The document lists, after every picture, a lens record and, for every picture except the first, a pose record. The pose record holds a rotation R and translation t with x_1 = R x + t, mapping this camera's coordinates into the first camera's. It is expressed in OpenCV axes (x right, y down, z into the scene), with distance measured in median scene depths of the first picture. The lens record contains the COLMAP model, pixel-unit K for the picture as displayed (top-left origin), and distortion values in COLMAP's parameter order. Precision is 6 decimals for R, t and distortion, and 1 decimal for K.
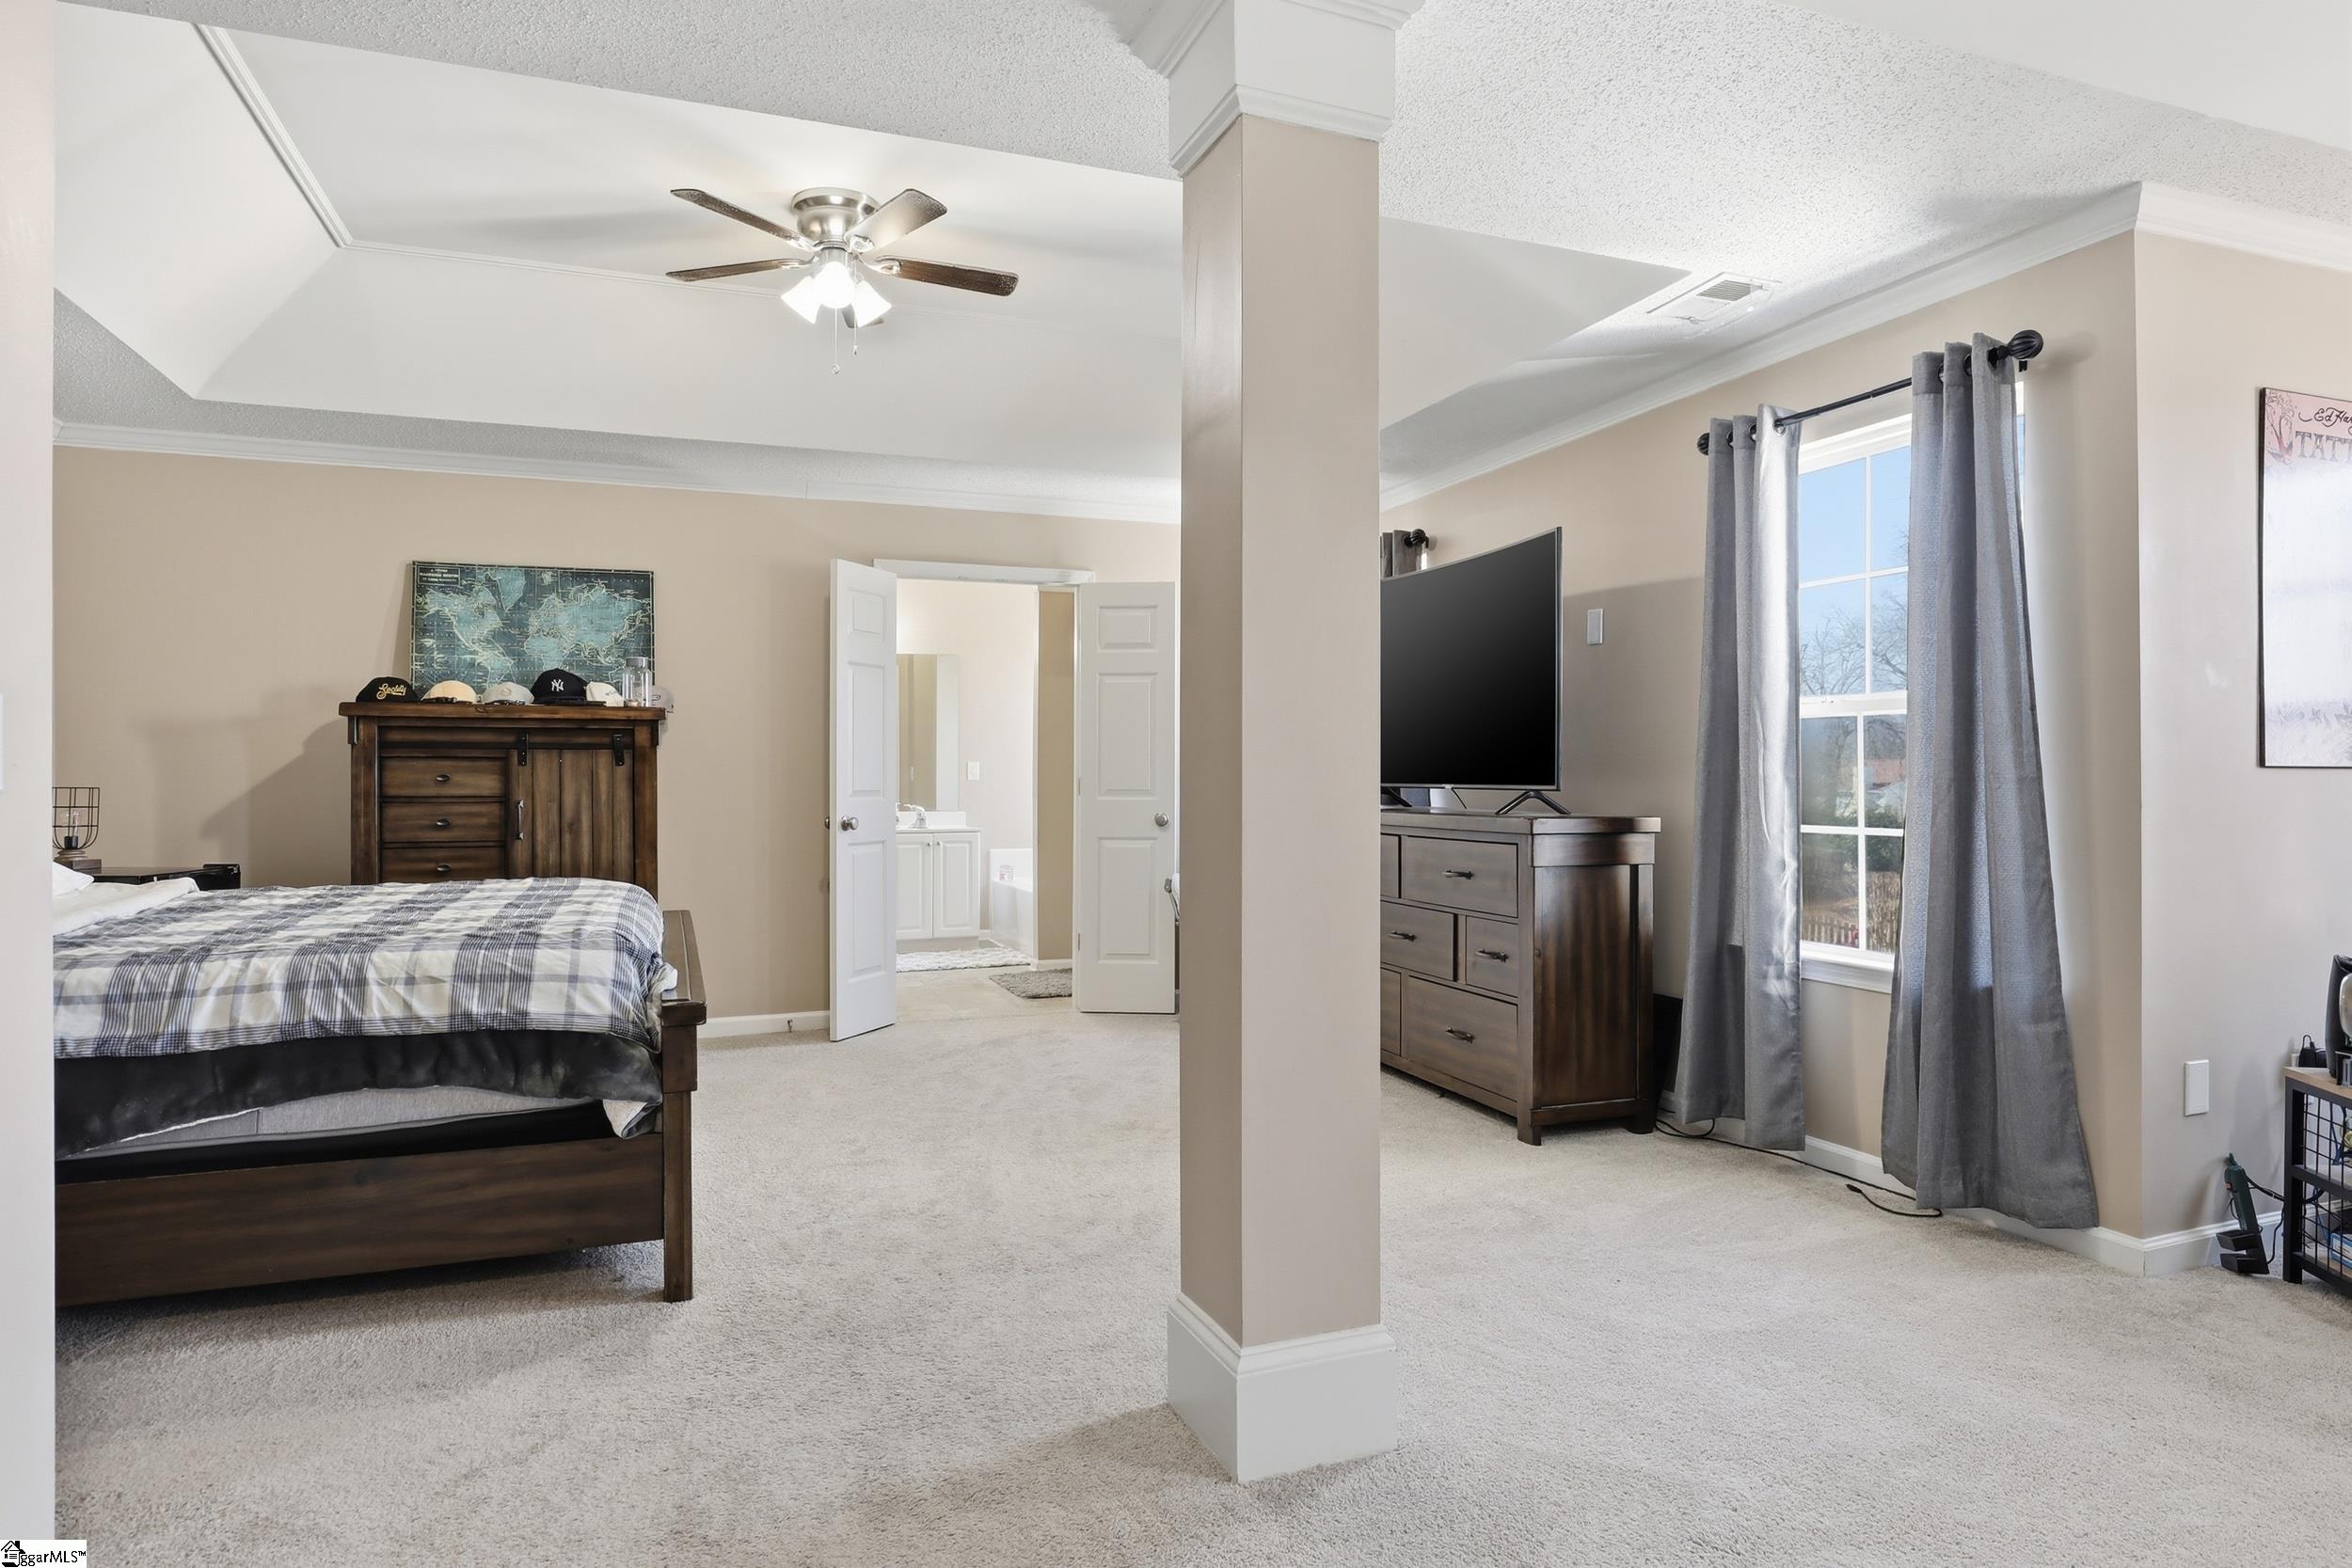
lens RADIAL K [[1356.7, 0, 1176.0], [0, 1356.7, 784.0], [0, 0, 1]] dist [0.000055, -0.000006]
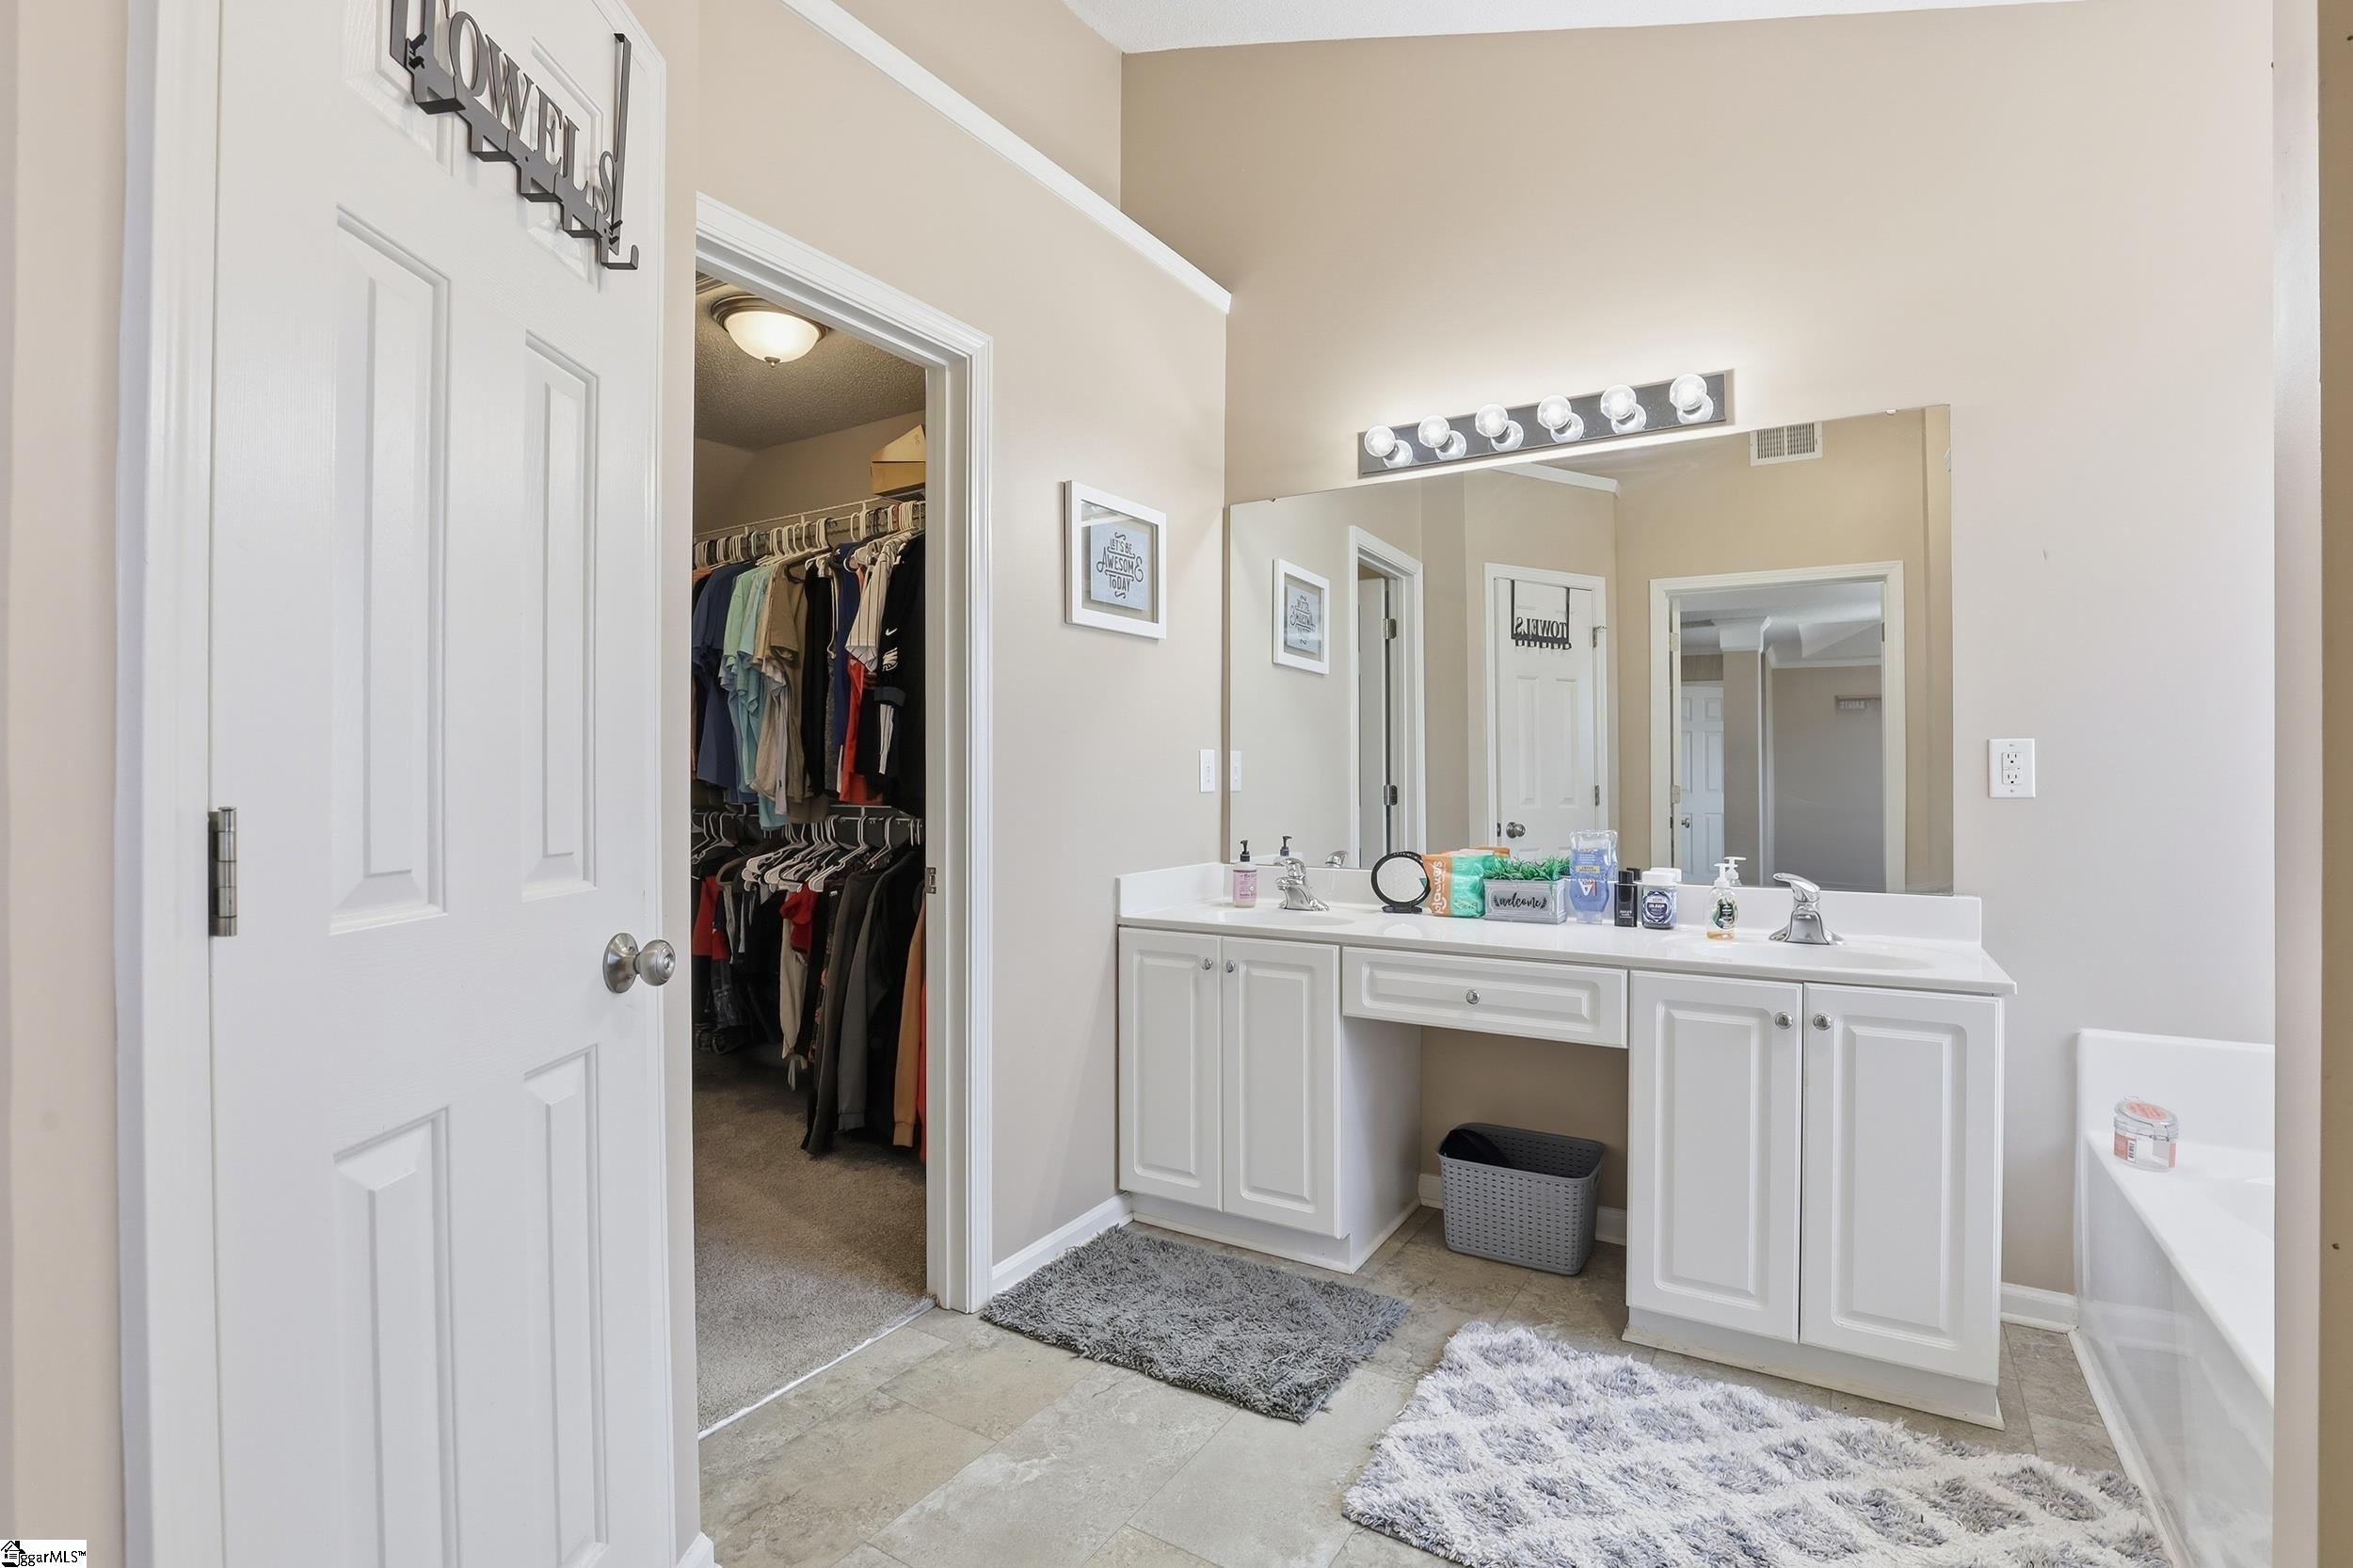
lens RADIAL K [[1099.2, 0, 1176.5], [0, 1099.2, 784.0], [0, 0, 1]] dist [-0.037677, -0.000148]
pose [[0.616801, 0.001347, -0.787118, -0.077604], [0.000795, 0.999997, 0.002334, -0.006488], [0.787119, -0.002065, 0.616798, 0.721580]]
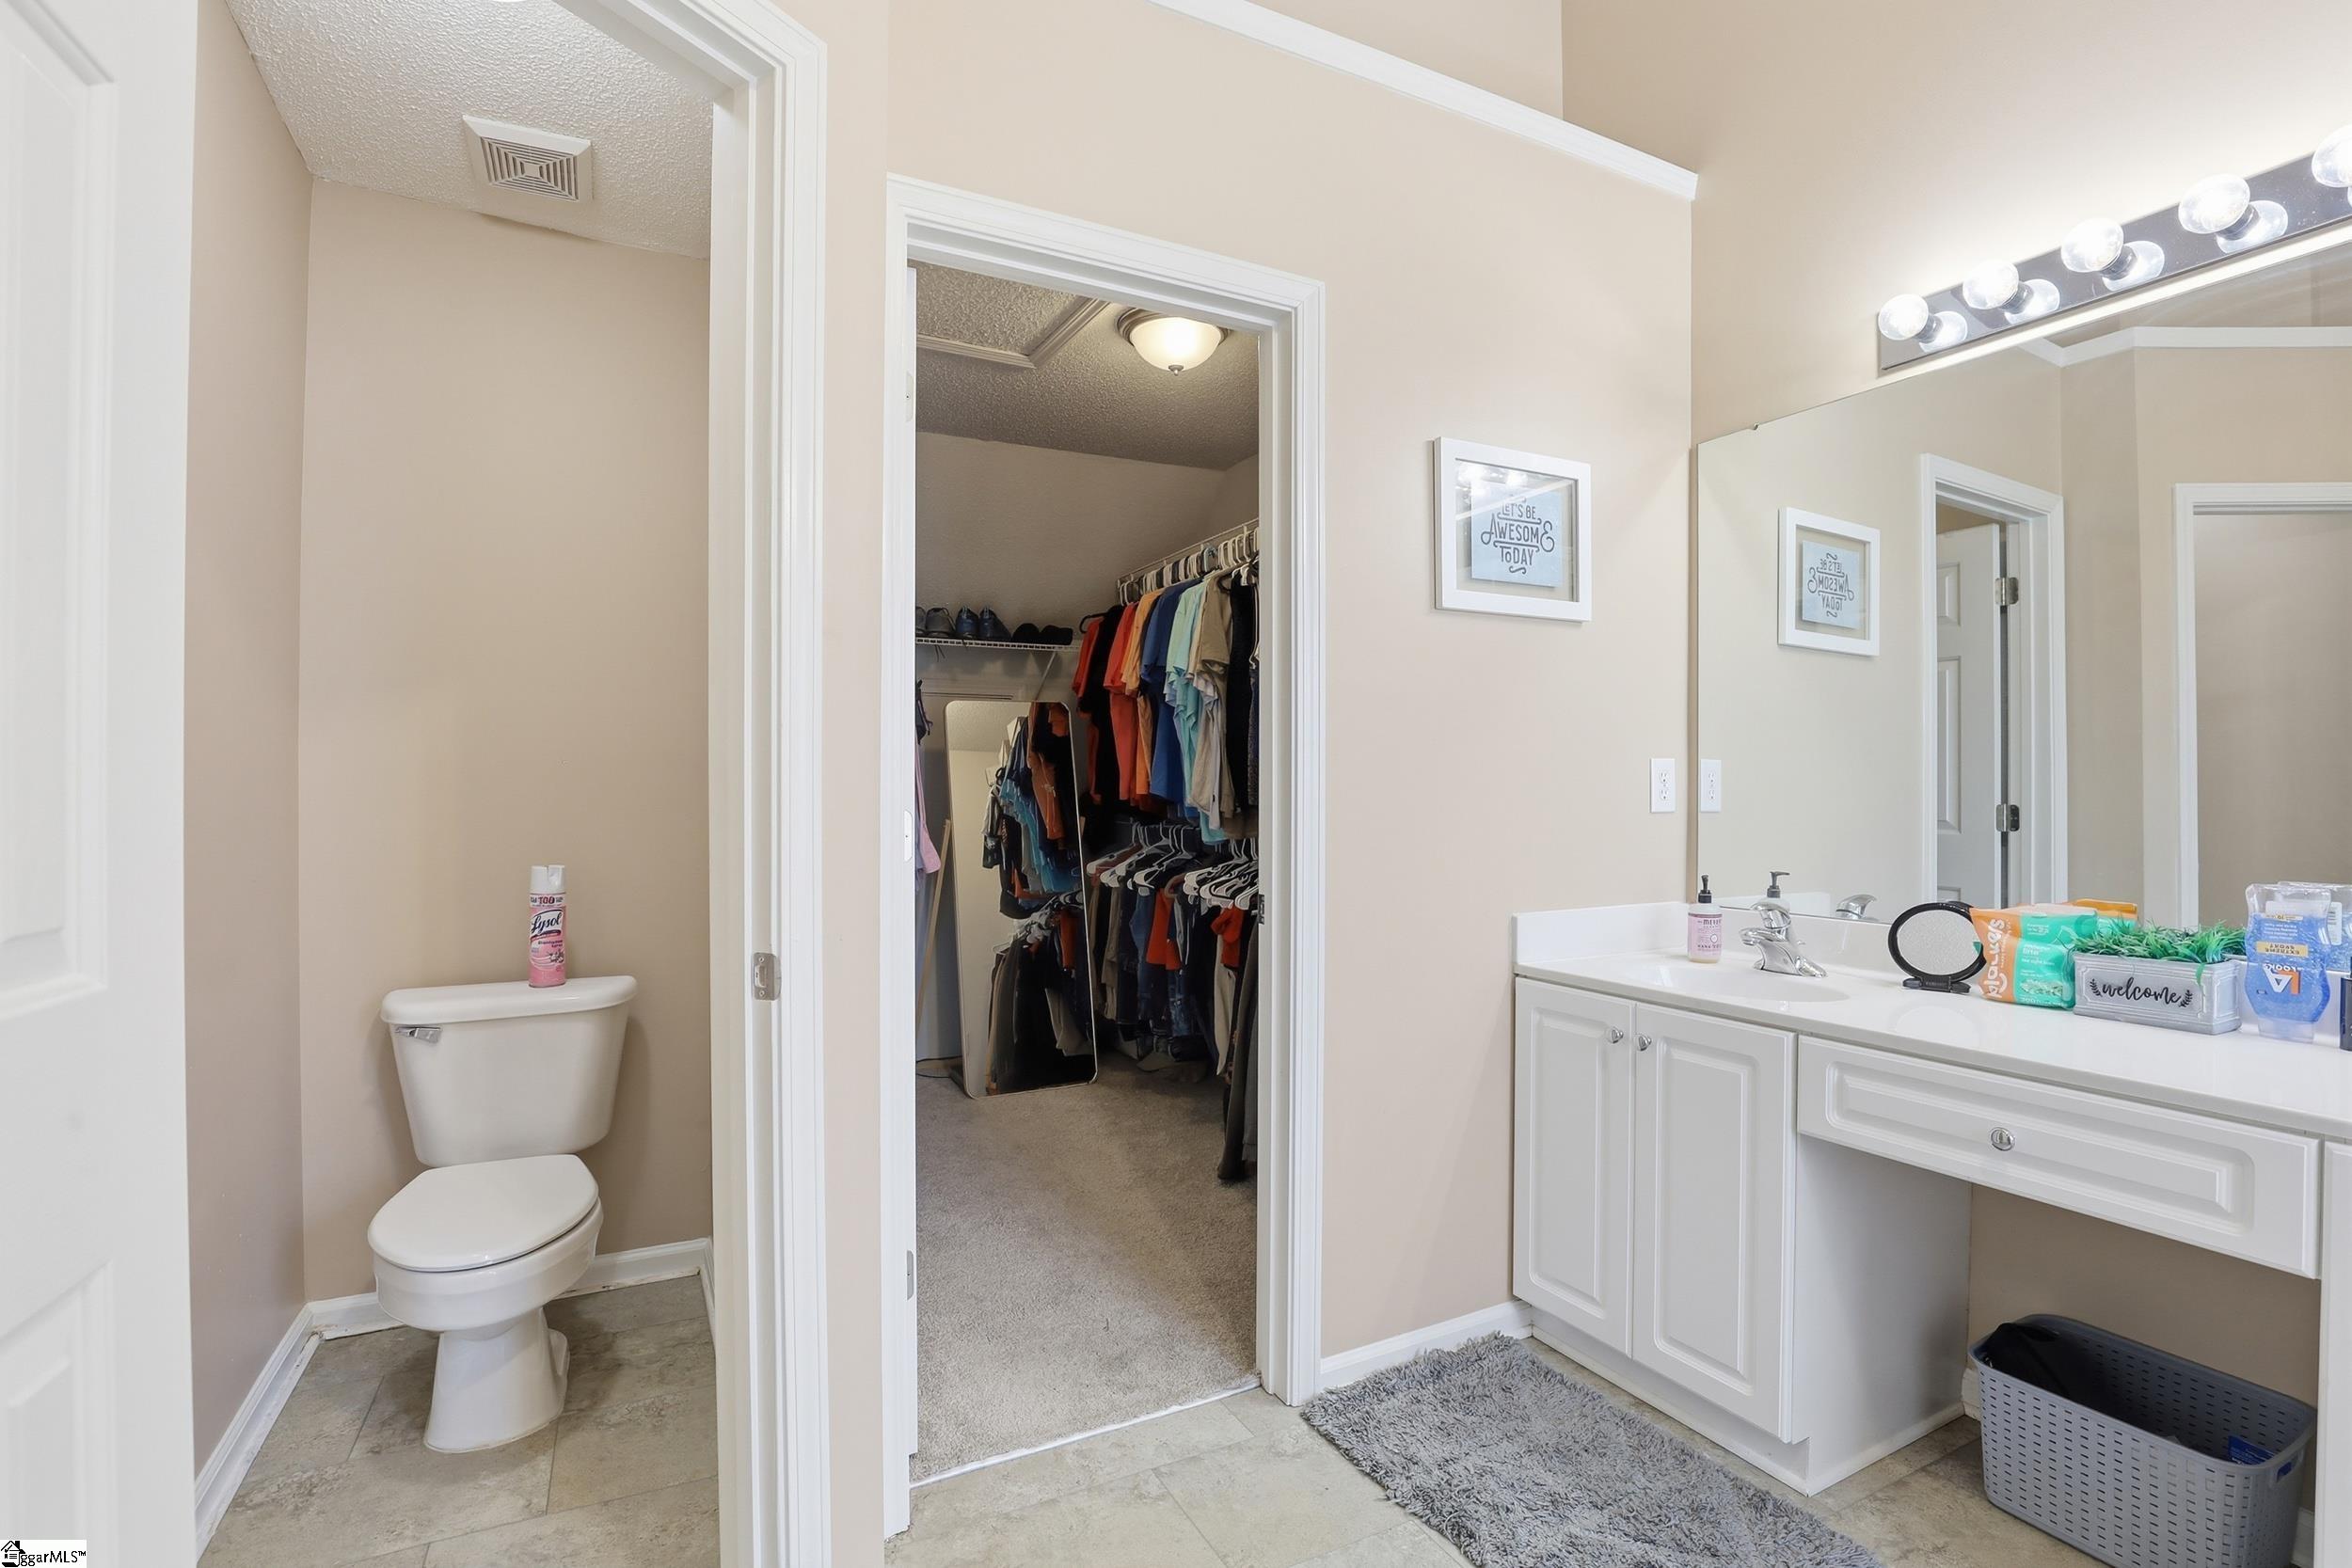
lens RADIAL K [[1077.0, 0, 1172.5], [0, 1077.0, 802.1], [0, 0, 1]] dist [-0.043338, 0.009129]
pose [[0.117577, 0.007913, -0.993032, -0.091884], [-0.002313, 0.999968, 0.007694, -0.007237], [0.993061, 0.001392, 0.117592, 0.777314]]
